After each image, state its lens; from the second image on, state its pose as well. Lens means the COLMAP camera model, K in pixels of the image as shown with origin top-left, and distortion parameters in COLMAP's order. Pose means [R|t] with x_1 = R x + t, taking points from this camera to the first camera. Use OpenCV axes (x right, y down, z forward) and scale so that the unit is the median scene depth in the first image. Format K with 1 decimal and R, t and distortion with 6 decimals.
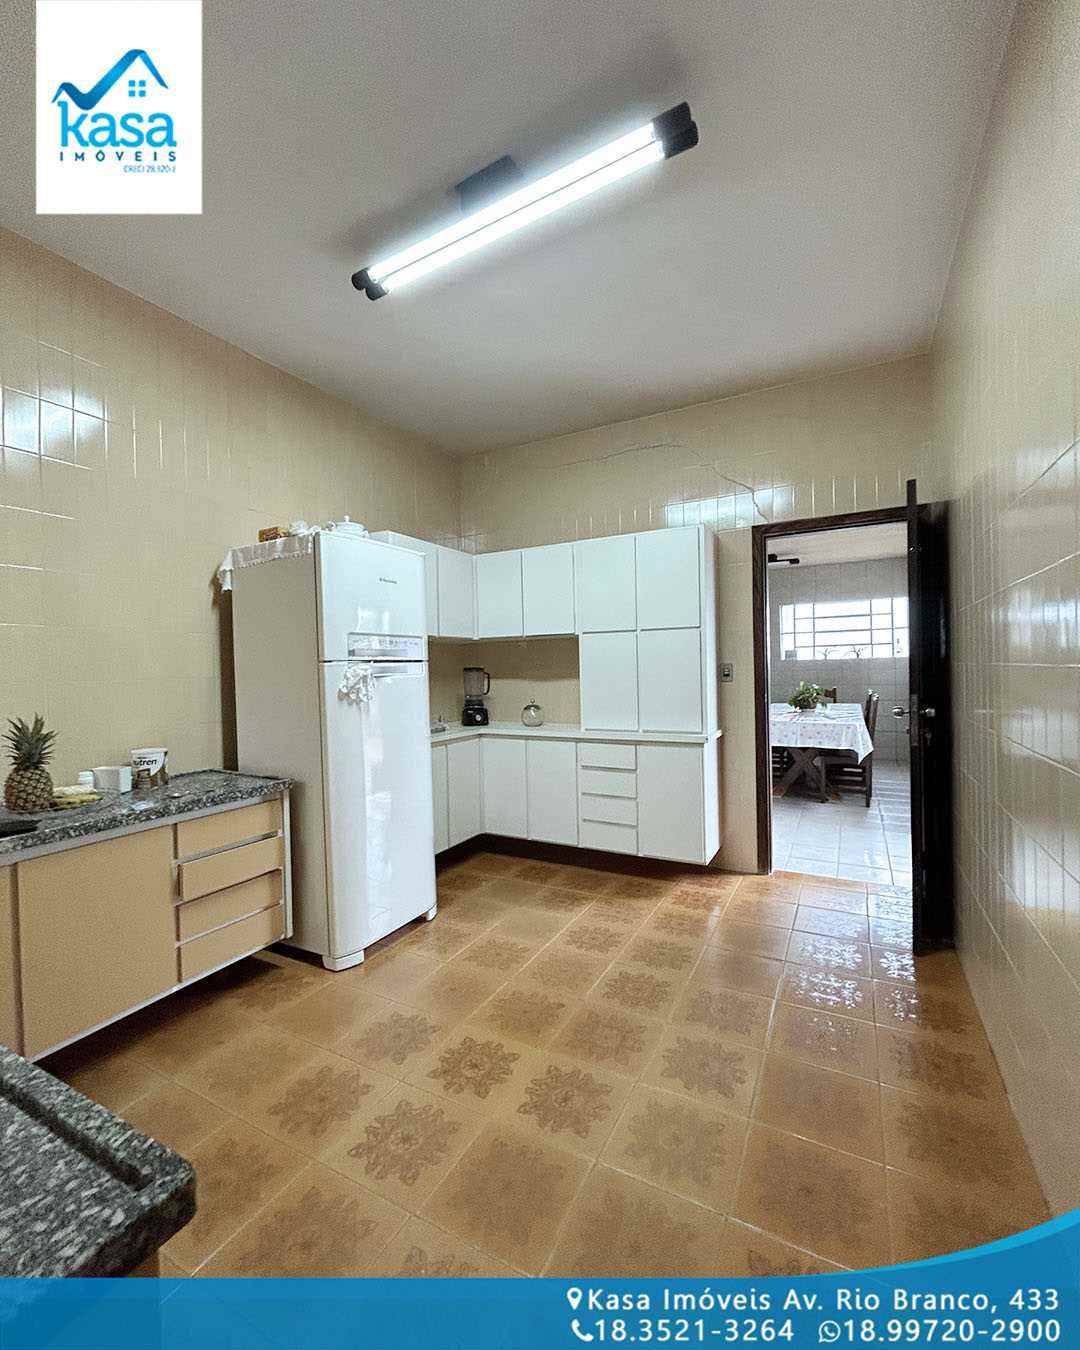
lens RADIAL K [[583.1, 0, 538.2], [0, 583.1, 672.8], [0, 0, 1]] dist [-0.002295, 0.001286]
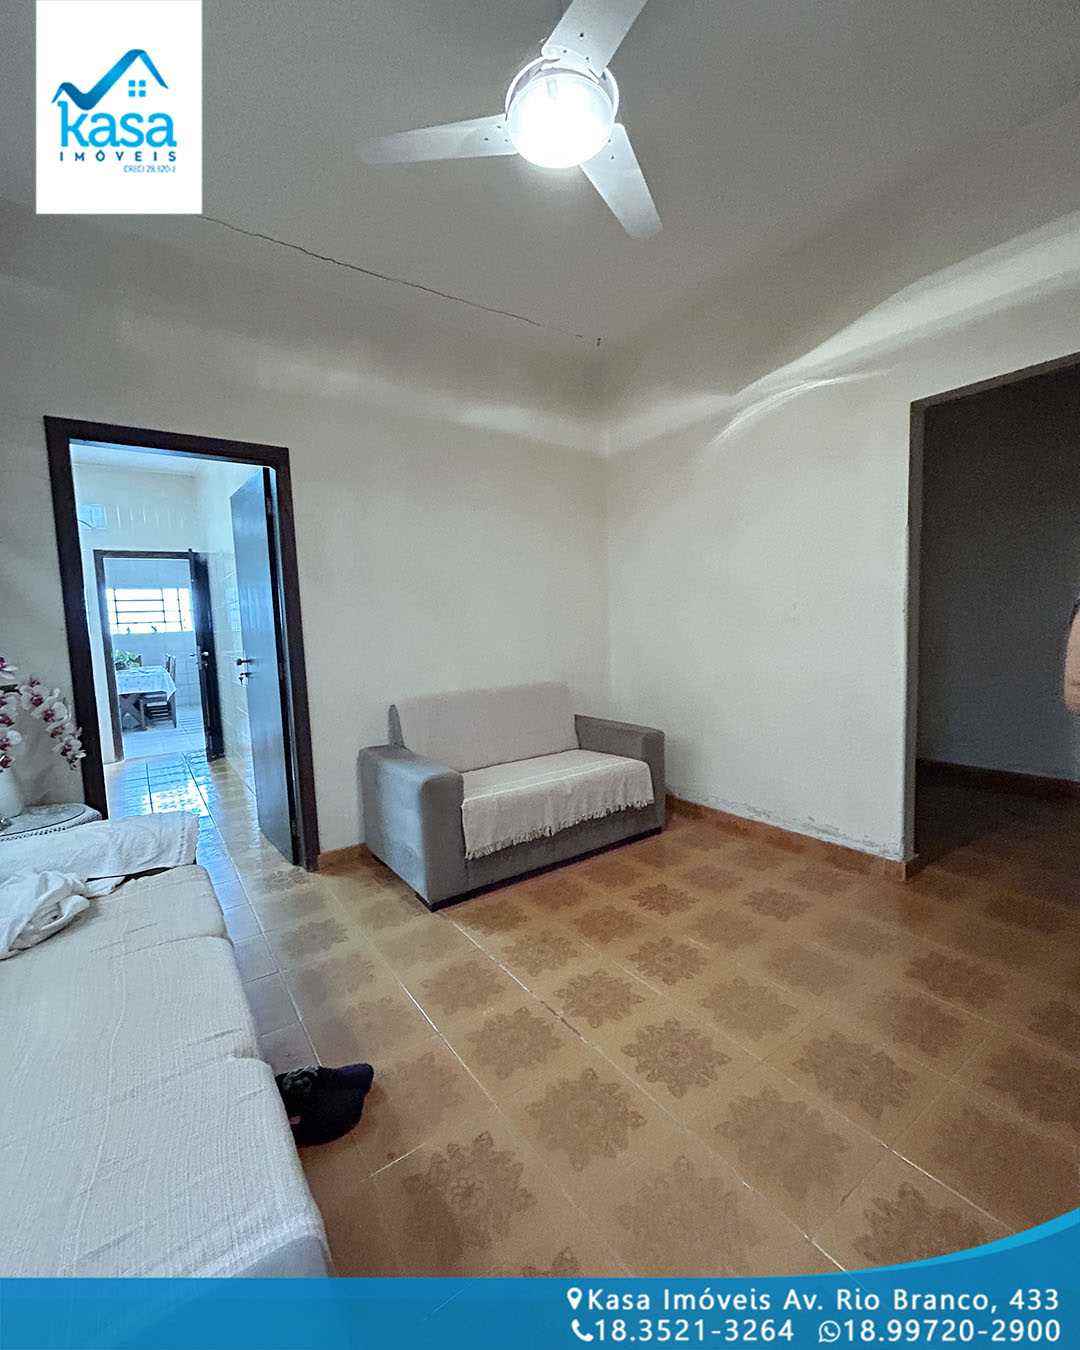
lens RADIAL K [[583.1, 0, 541.2], [0, 583.1, 674.8], [0, 0, 1]] dist [-0.002295, 0.001286]
pose [[0.446558, -0.072503, 0.891812, -0.261315], [0.038390, 0.997346, 0.061860, 0.023758], [-0.893931, 0.006612, 0.448157, -0.400004]]
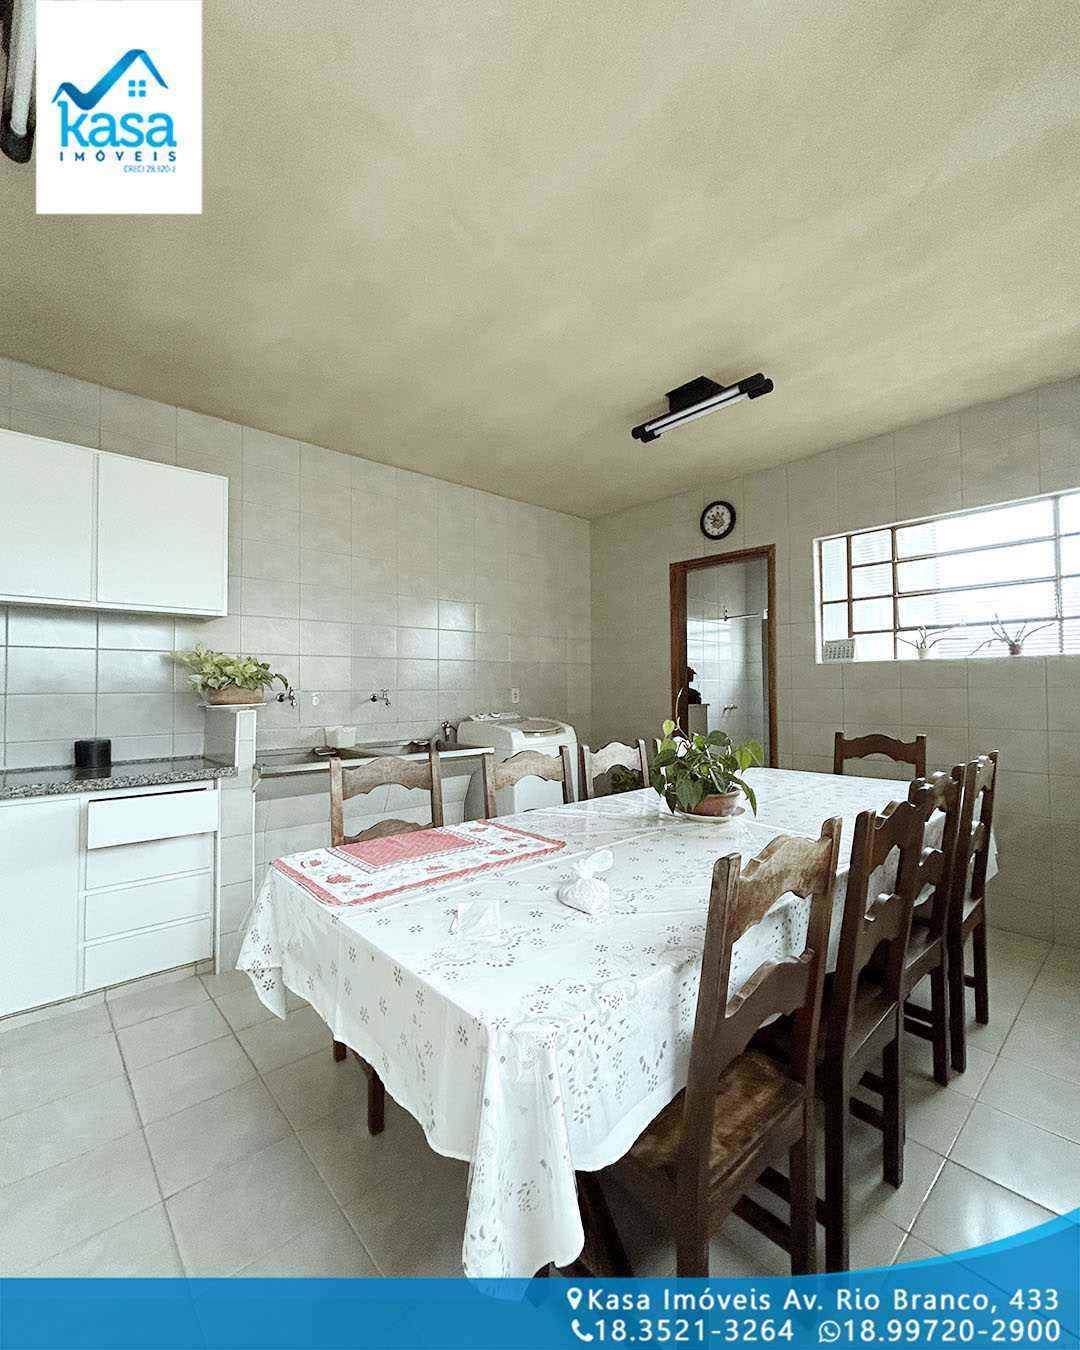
lens RADIAL K [[583.1, 0, 542.2], [0, 583.1, 674.1], [0, 0, 1]] dist [-0.002295, 0.001286]
pose [[0.938100, 0.003641, -0.346344, 0.394439], [-0.012155, 0.999675, -0.022412, -0.001778], [0.346150, 0.025234, 0.937840, 0.545987]]
